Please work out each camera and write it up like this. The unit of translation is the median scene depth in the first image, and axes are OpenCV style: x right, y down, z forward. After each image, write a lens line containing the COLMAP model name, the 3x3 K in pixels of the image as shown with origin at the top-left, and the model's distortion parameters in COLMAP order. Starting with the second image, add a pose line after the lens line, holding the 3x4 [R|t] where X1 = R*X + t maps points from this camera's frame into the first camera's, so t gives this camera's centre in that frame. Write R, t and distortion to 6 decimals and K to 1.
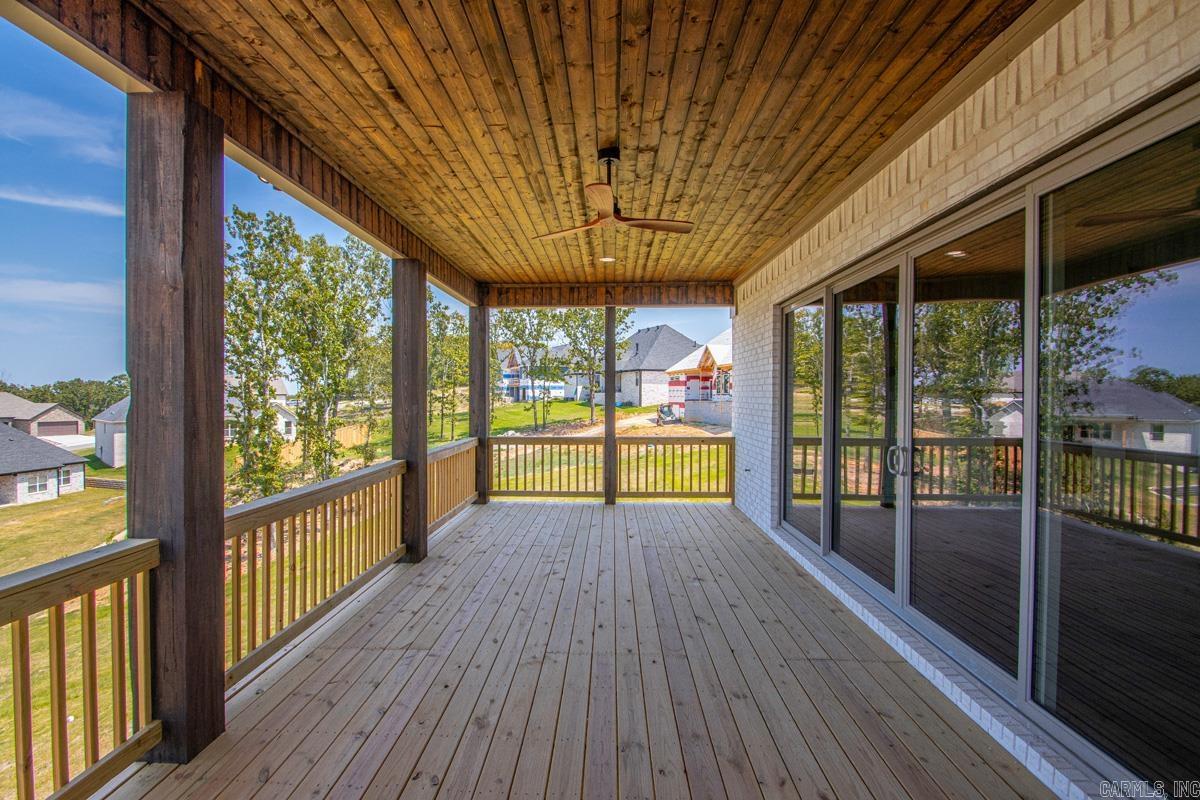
lens RADIAL K [[541.0, 0, 561.1], [0, 541.0, 410.0], [0, 0, 1]] dist [0.012519, -0.011628]
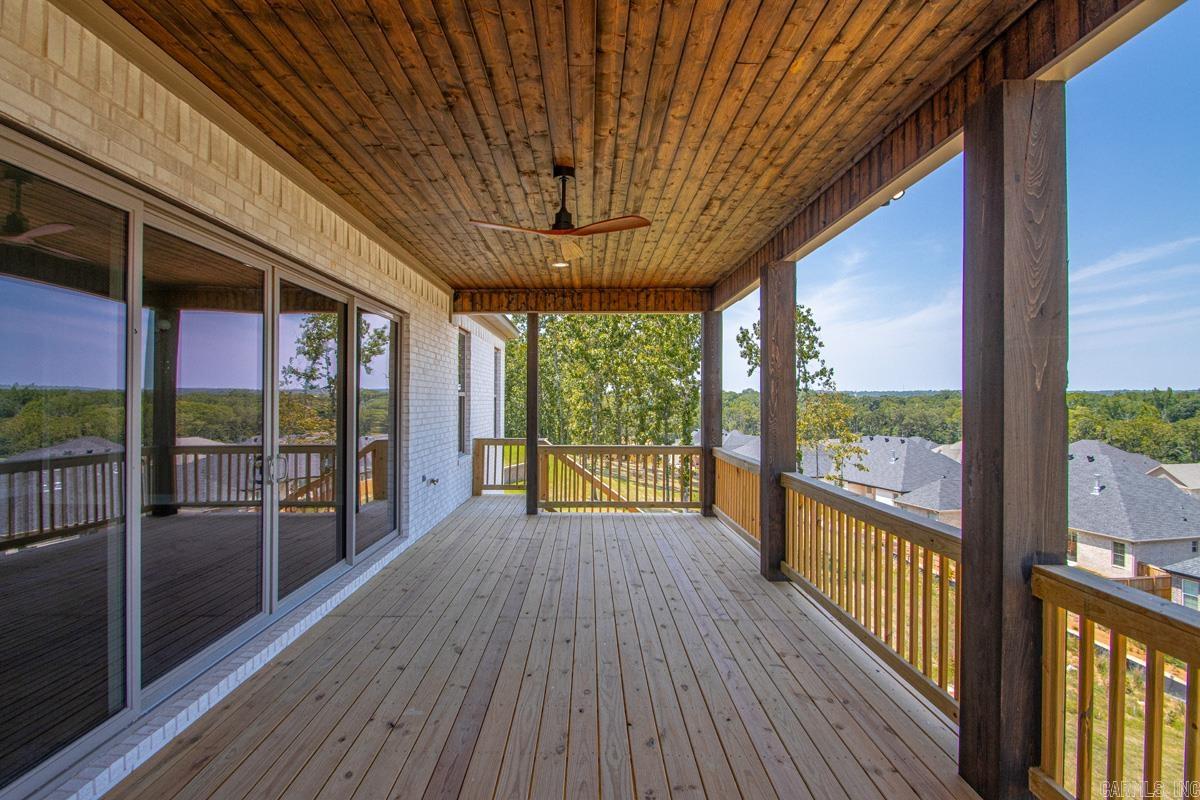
lens RADIAL K [[575.1, 0, 606.2], [0, 575.1, 399.6], [0, 0, 1]] dist [0.016279, -0.016928]
pose [[-0.992566, -0.005191, -0.121594, 0.095289], [-0.008383, 0.999633, 0.025758, -0.045596], [0.121415, 0.026586, -0.992246, 1.445339]]
